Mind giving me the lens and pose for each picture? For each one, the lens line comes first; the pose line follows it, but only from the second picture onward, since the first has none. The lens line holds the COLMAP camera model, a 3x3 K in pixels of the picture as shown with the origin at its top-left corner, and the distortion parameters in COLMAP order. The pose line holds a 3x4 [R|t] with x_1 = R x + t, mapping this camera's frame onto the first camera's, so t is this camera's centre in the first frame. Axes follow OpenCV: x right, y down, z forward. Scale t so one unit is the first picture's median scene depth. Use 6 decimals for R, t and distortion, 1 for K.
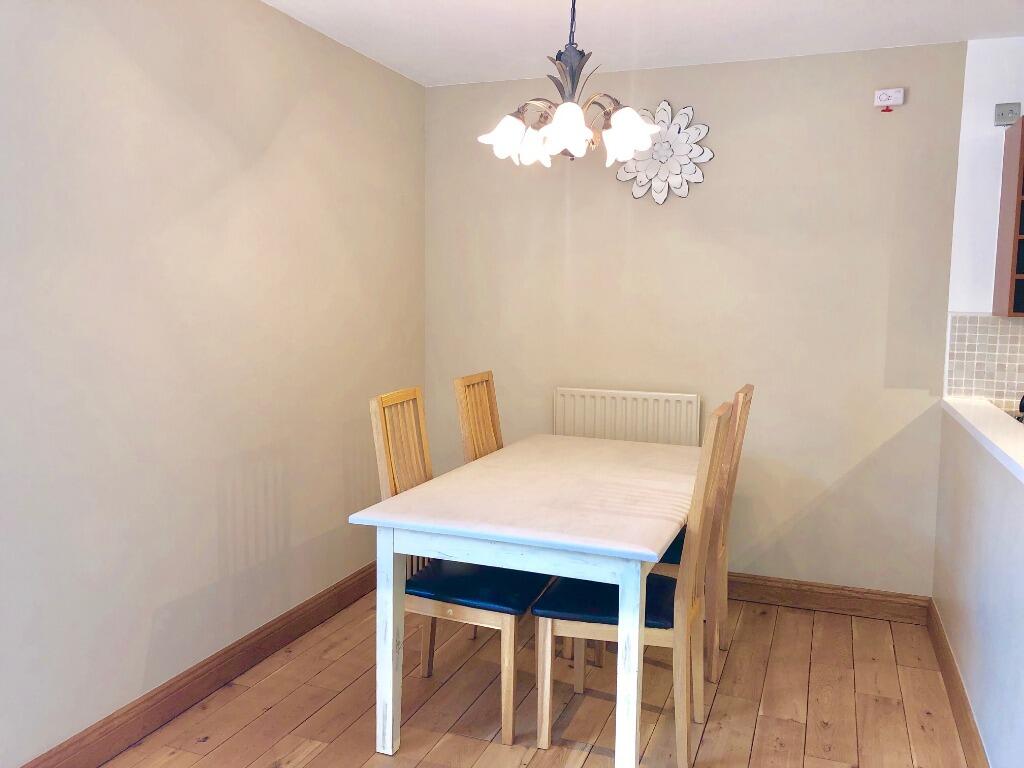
lens RADIAL K [[829.6, 0, 513.7], [0, 829.6, 379.1], [0, 0, 1]] dist [0.019237, 0.000150]
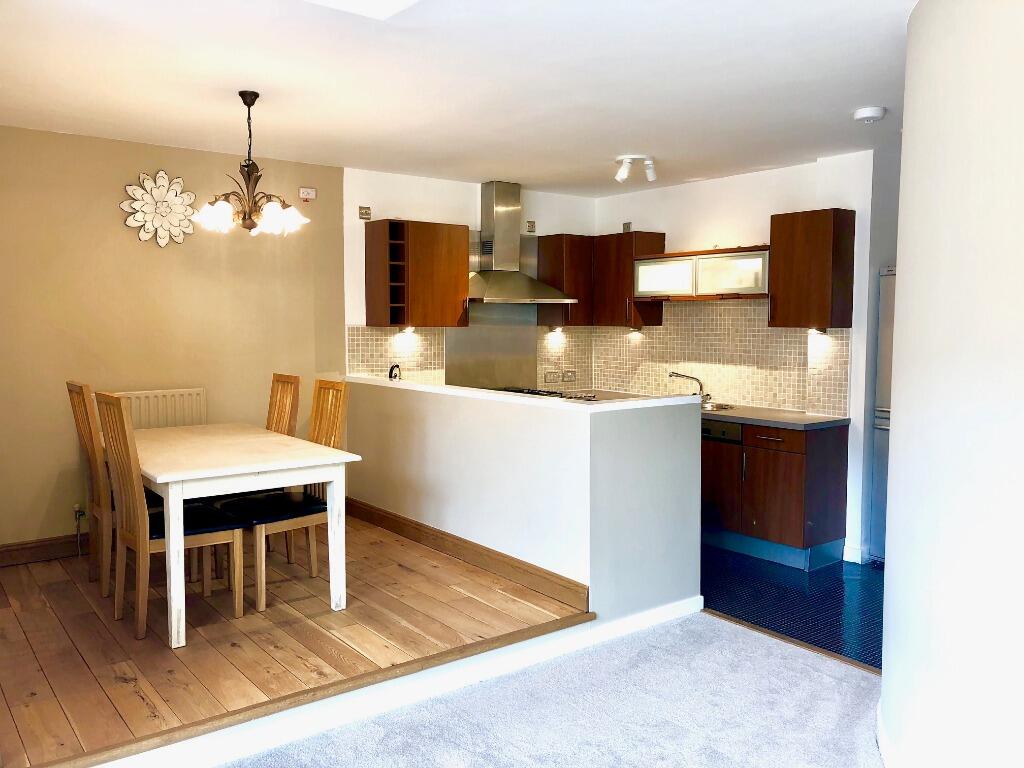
lens RADIAL K [[829.6, 0, 511.9], [0, 829.6, 383.7], [0, 0, 1]] dist [0.019237, 0.000150]
pose [[0.525780, -0.079179, 0.846927, -0.740589], [0.094357, 0.994943, 0.034439, 0.012480], [-0.845371, 0.061806, 0.530593, -0.171877]]
